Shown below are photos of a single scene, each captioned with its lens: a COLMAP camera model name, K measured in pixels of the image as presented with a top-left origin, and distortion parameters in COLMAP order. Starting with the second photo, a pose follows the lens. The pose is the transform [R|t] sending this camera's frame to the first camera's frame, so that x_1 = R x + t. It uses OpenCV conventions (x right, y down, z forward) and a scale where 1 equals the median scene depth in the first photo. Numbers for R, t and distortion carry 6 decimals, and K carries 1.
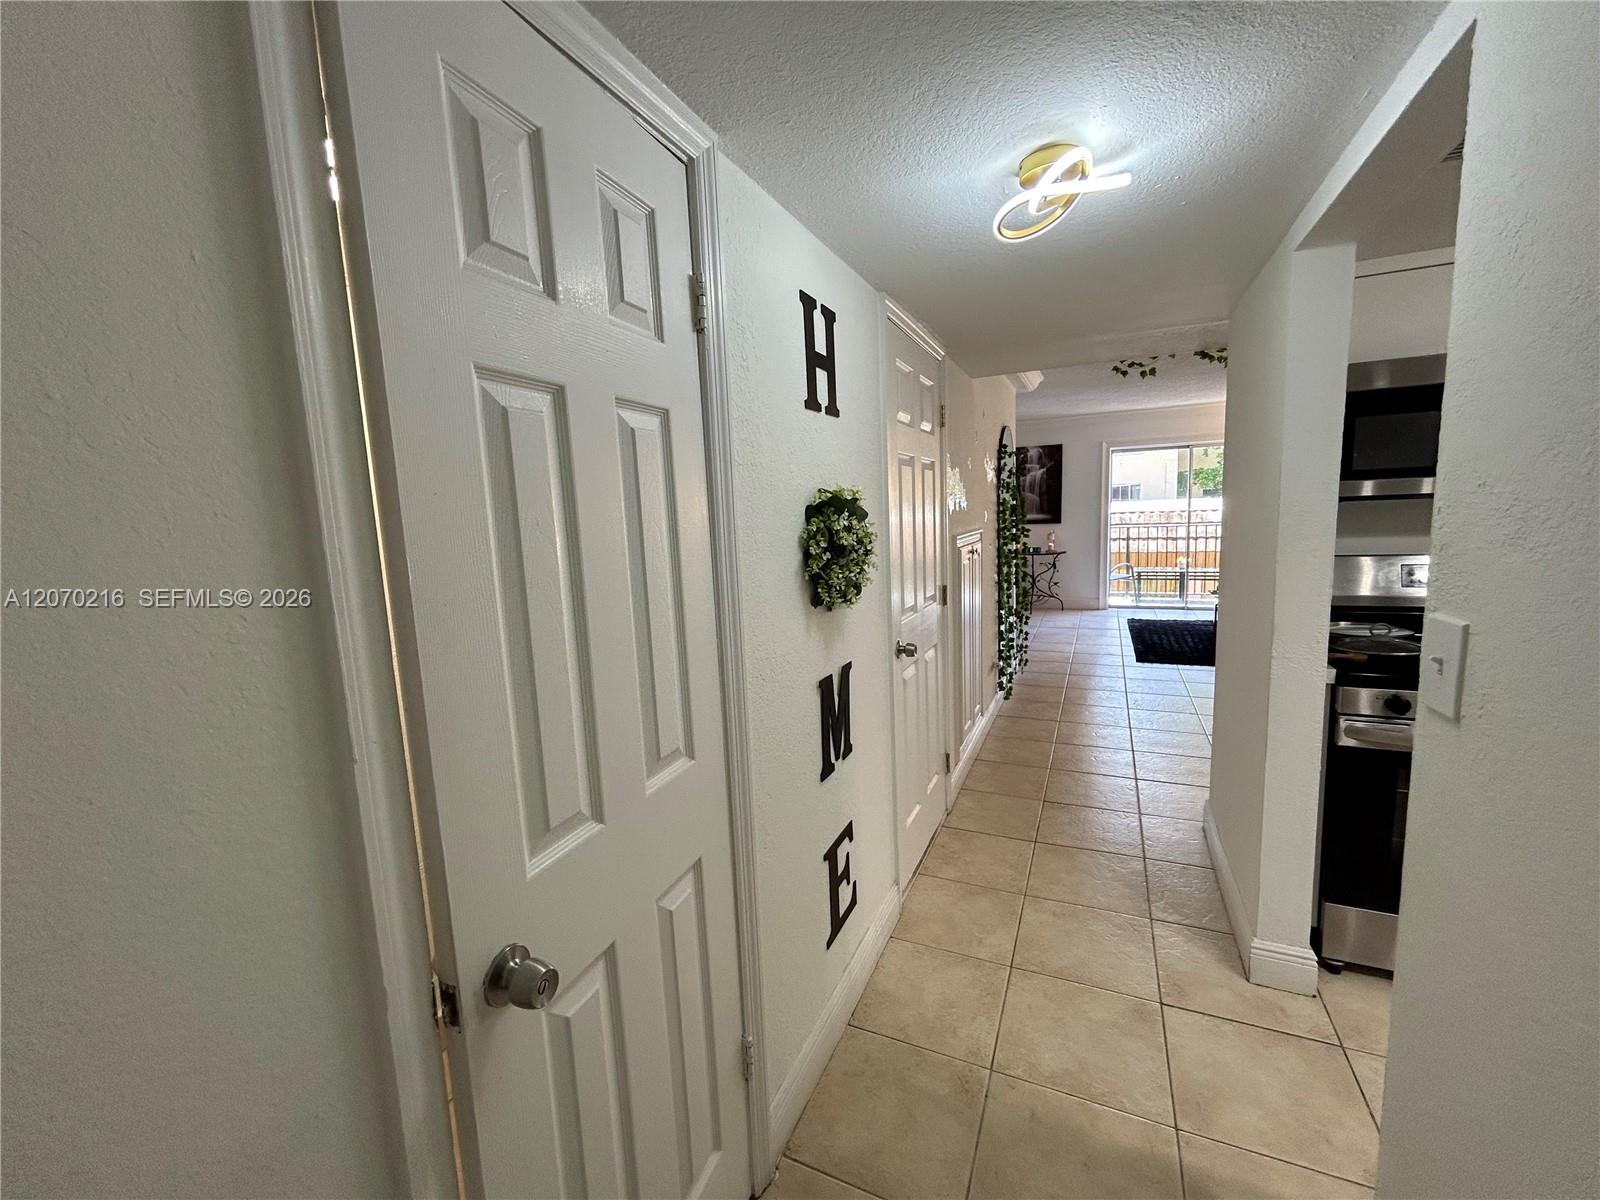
lens RADIAL K [[652.2, 0, 798.8], [0, 652.2, 596.5], [0, 0, 1]] dist [-0.003107, 0.001458]
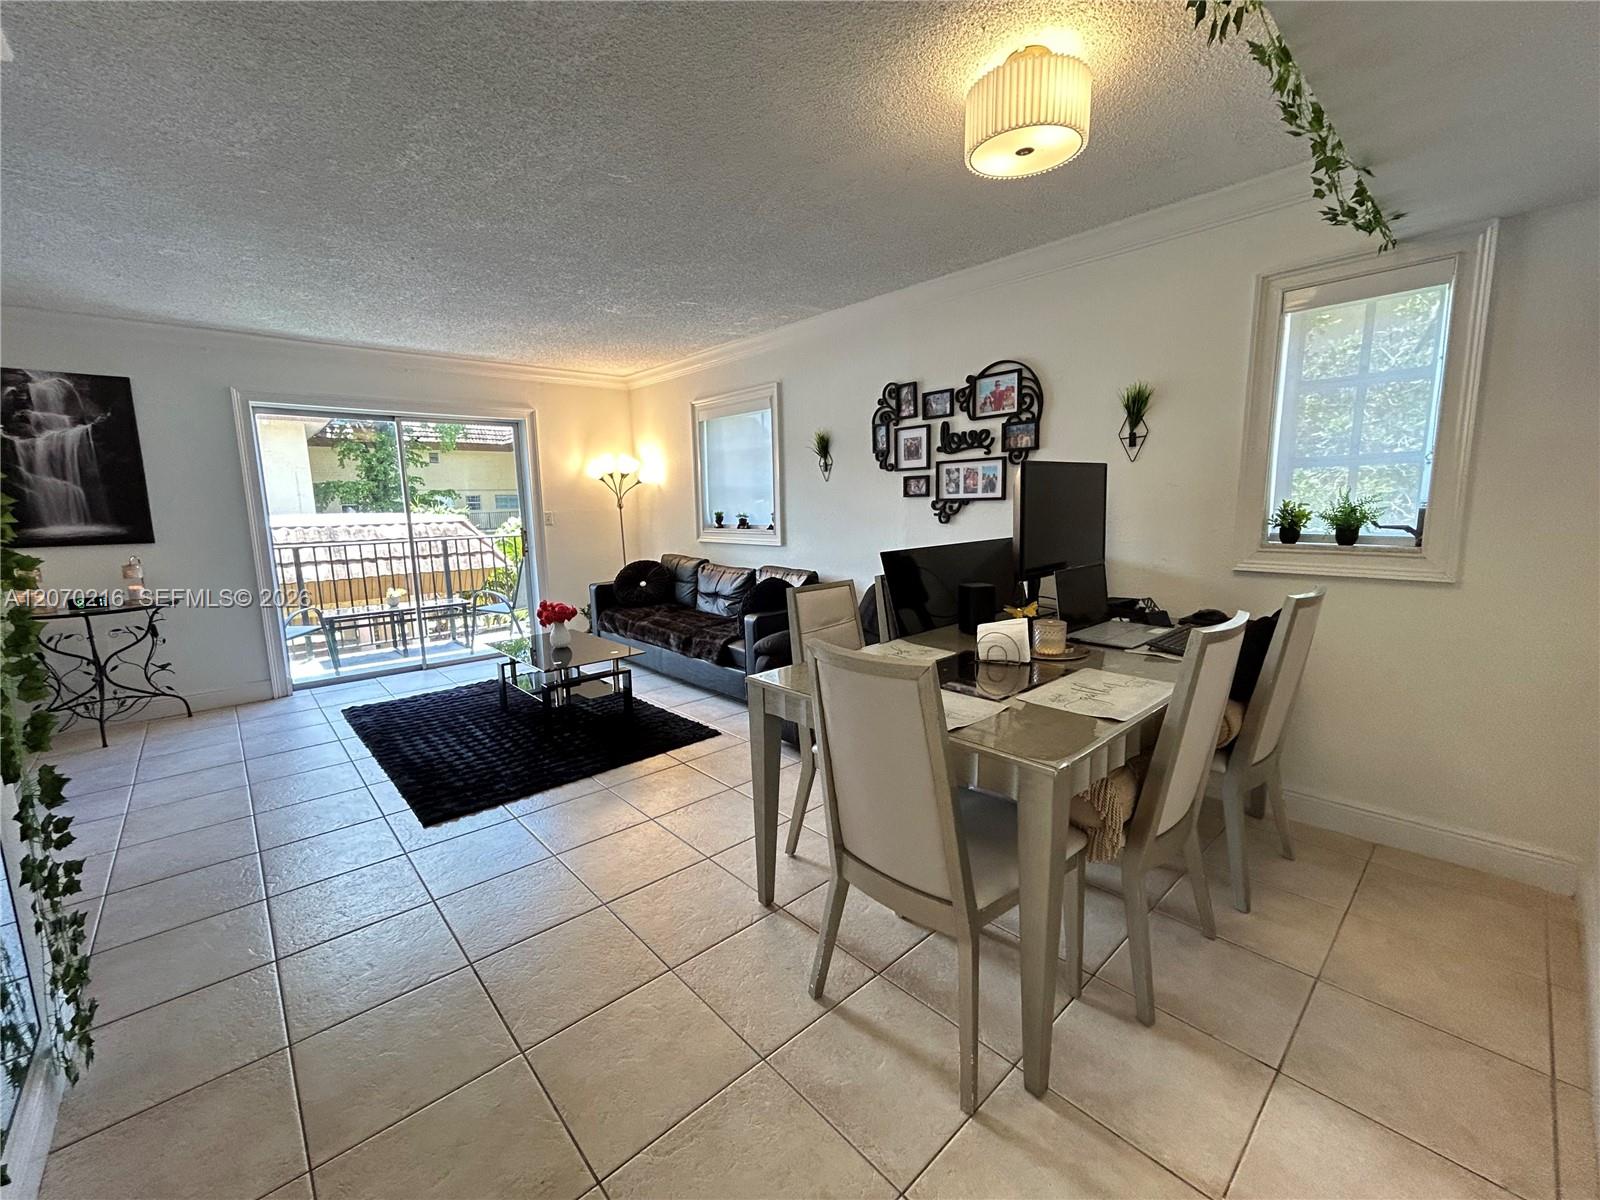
lens RADIAL K [[652.2, 0, 796.5], [0, 652.2, 597.8], [0, 0, 1]] dist [-0.003107, 0.001458]
pose [[0.391708, -0.099048, 0.914743, 0.171063], [0.124792, 0.990721, 0.053837, -0.046415], [-0.911588, 0.093064, 0.400434, 0.452360]]
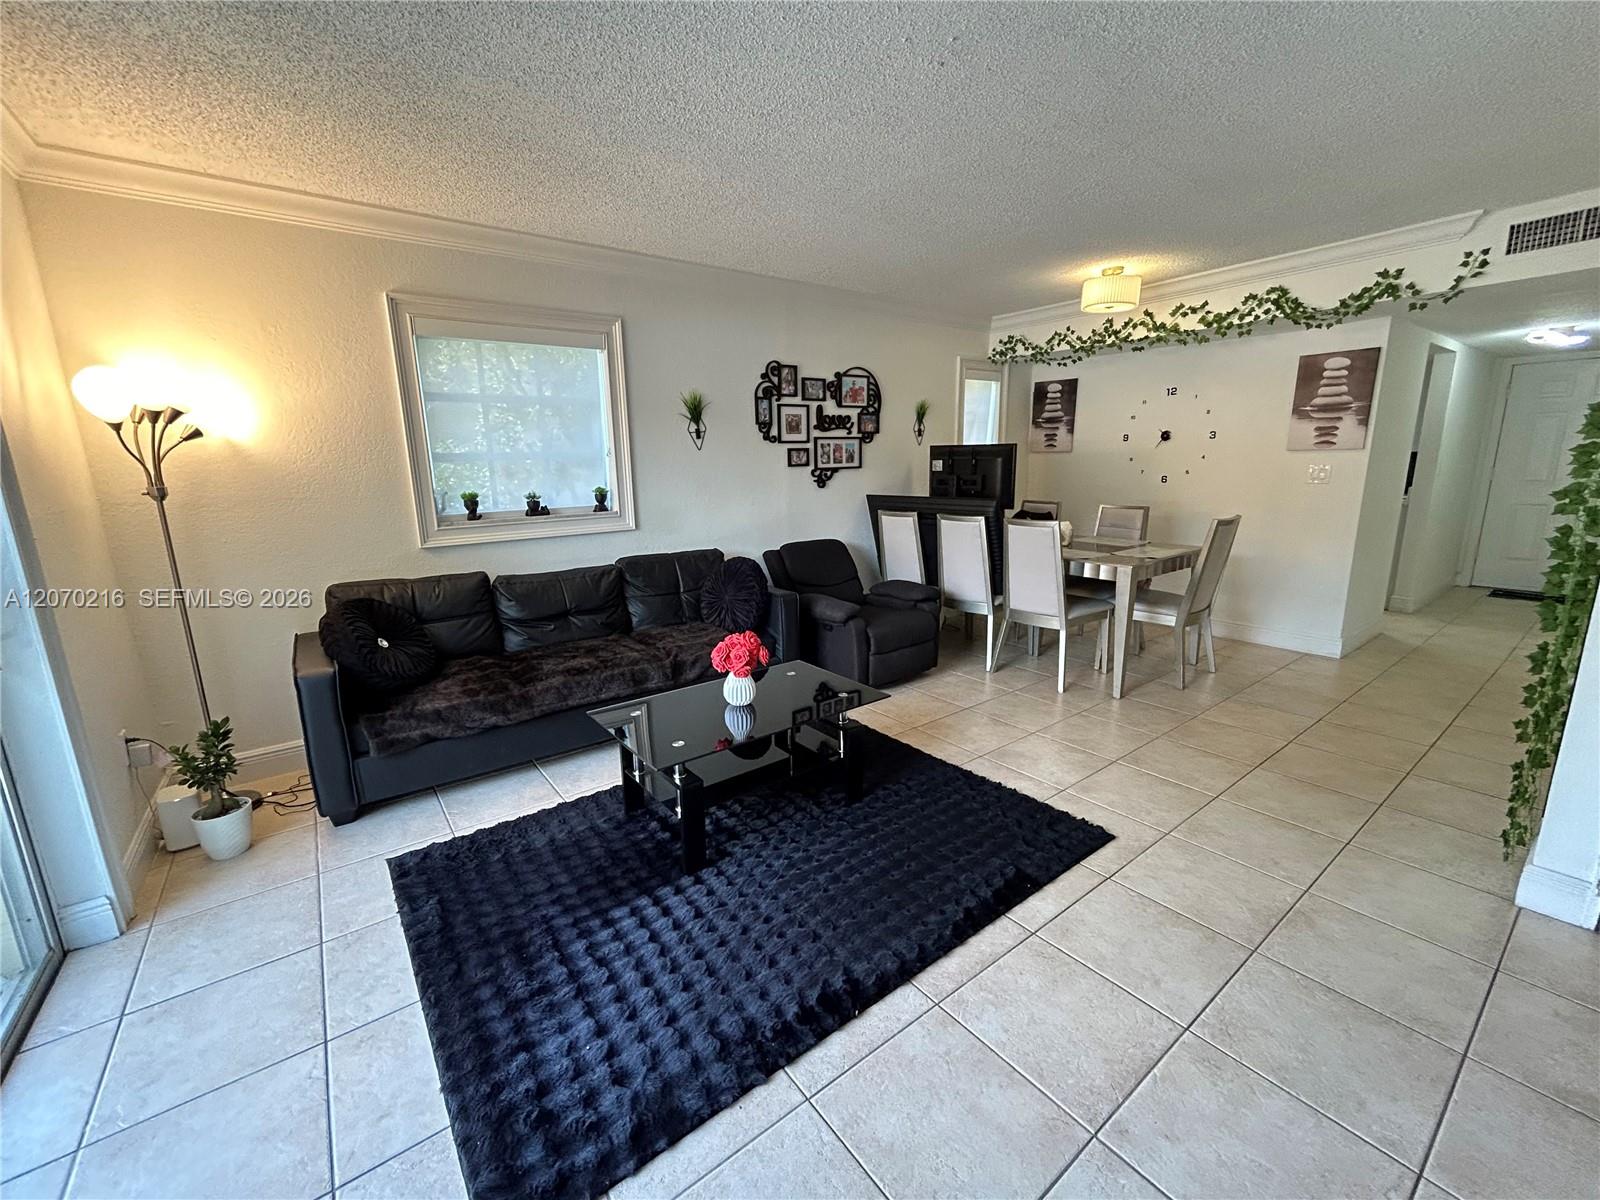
lens RADIAL K [[652.2, 0, 794.9], [0, 652.2, 597.3], [0, 0, 1]] dist [-0.003107, 0.001458]
pose [[-0.878674, -0.036152, 0.476051, 0.417936], [0.122591, 0.946611, 0.298160, -0.158446], [-0.461414, 0.320345, -0.827331, 1.146543]]
